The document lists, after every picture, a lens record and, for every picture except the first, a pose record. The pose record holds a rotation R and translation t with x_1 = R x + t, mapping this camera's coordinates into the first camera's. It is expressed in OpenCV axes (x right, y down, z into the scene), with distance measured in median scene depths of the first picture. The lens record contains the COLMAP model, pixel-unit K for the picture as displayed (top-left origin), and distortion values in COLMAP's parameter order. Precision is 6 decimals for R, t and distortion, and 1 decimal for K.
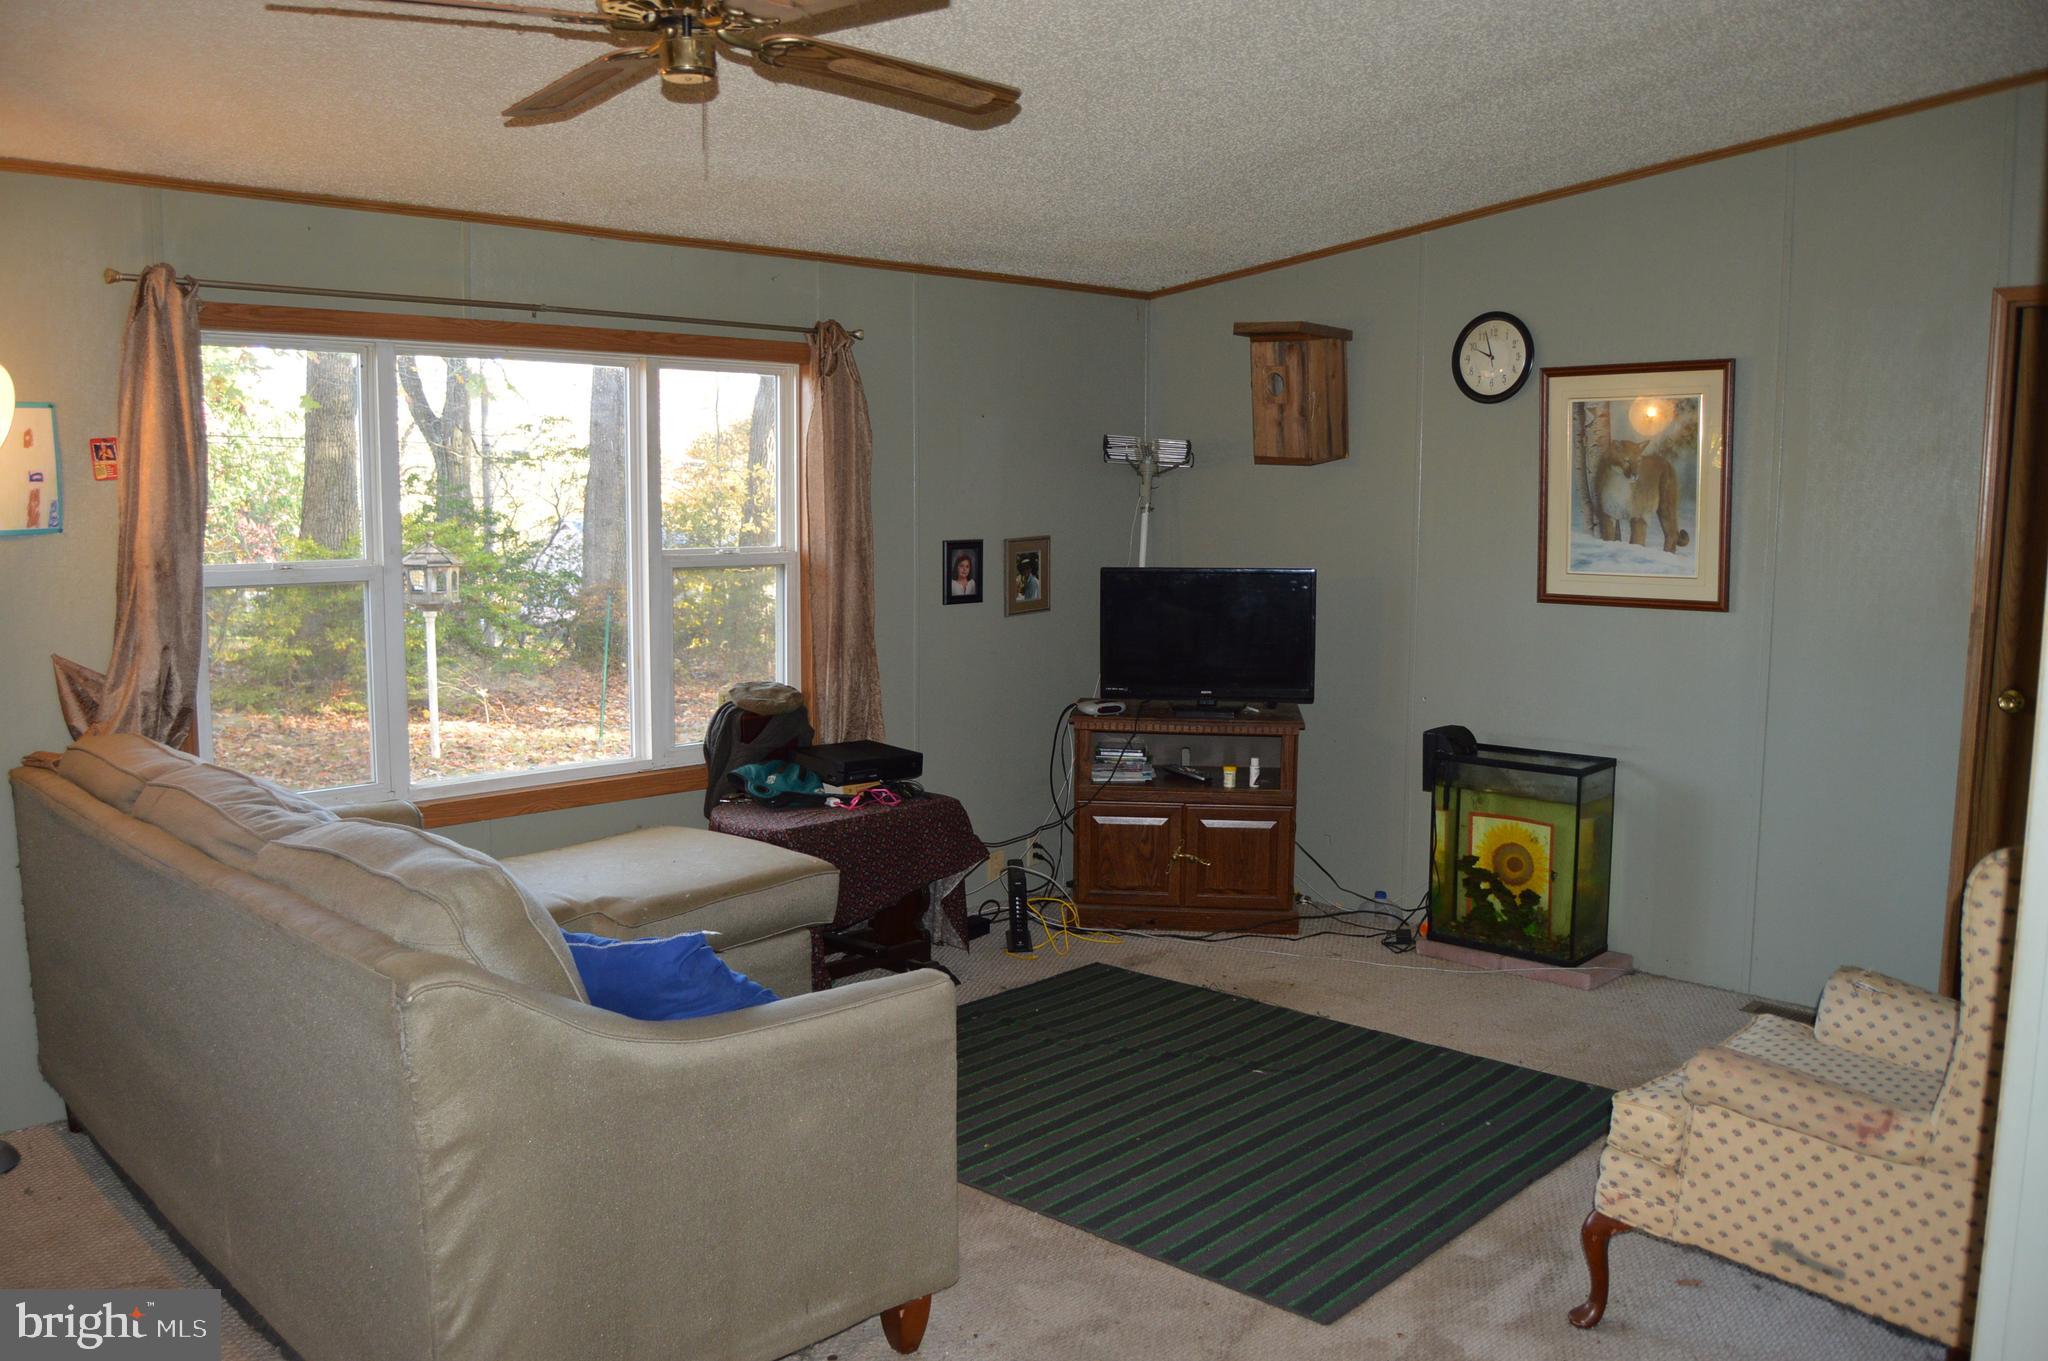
lens RADIAL K [[1626.6, 0, 1010.5], [0, 1626.6, 700.3], [0, 0, 1]] dist [-0.094729, 0.037217]
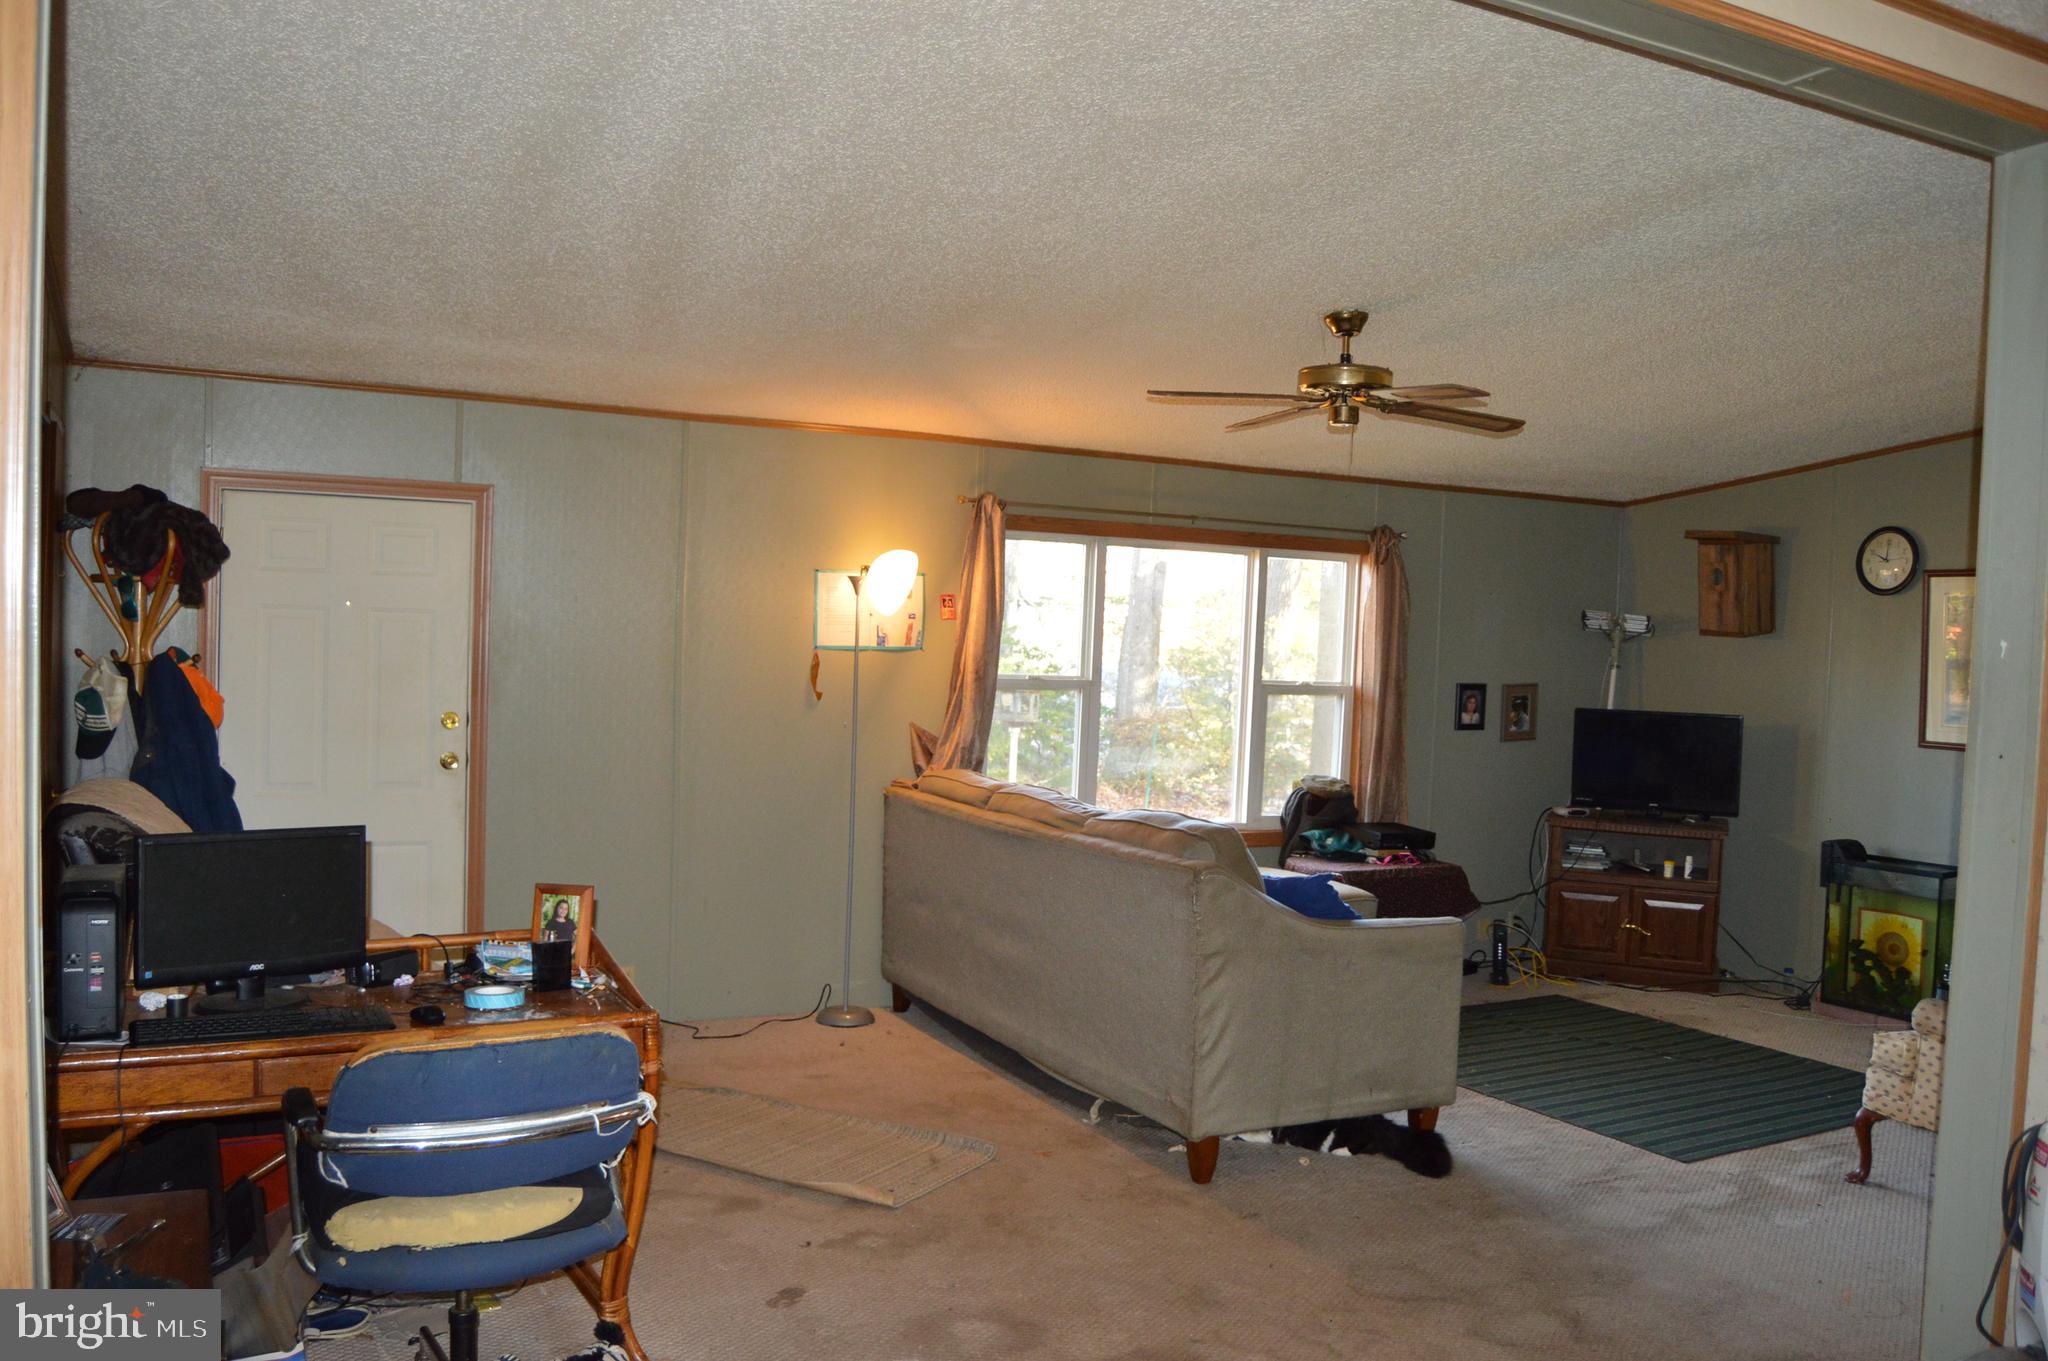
lens RADIAL K [[1626.6, 0, 1017.7], [0, 1626.6, 696.2], [0, 0, 1]] dist [-0.094729, 0.037217]
pose [[0.956302, 0.043704, -0.289096, -0.001684], [-0.070716, 0.993982, -0.083656, 0.060408], [0.283701, 0.100444, 0.953638, -0.461364]]
